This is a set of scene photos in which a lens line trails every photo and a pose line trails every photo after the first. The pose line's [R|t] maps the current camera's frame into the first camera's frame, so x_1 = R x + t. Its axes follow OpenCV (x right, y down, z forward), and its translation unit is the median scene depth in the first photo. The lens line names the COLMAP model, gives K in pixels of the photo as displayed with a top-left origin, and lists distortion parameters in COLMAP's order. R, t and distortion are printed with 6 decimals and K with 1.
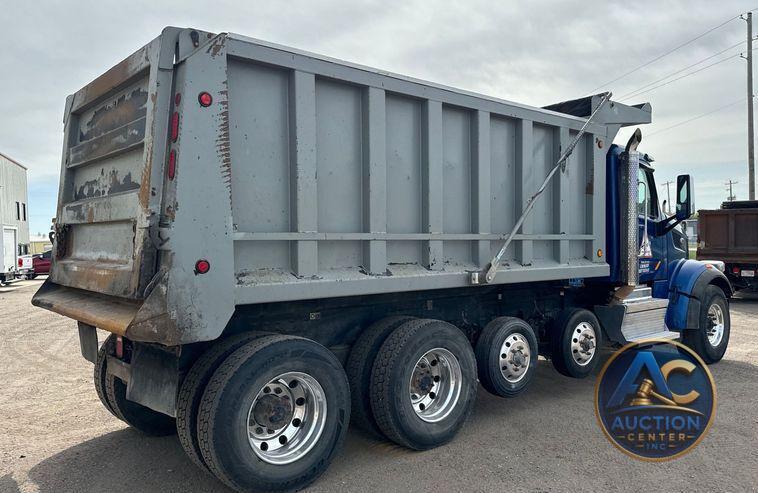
lens RADIAL K [[605.2, 0, 379.0], [0, 605.2, 246.5], [0, 0, 1]] dist [-0.003243, -0.005610]
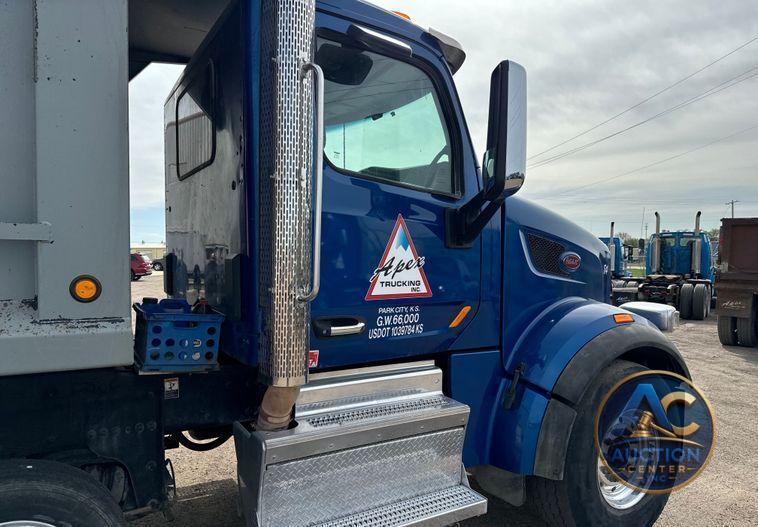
lens RADIAL K [[483.3, 0, 379.0], [0, 483.3, 263.5], [0, 0, 1]] dist [-0.028448, -0.000275]
pose [[0.980779, 0.028603, -0.193012, 0.460606], [-0.026889, 0.999572, 0.011494, -0.005584], [0.193258, -0.006084, 0.981129, 0.662640]]
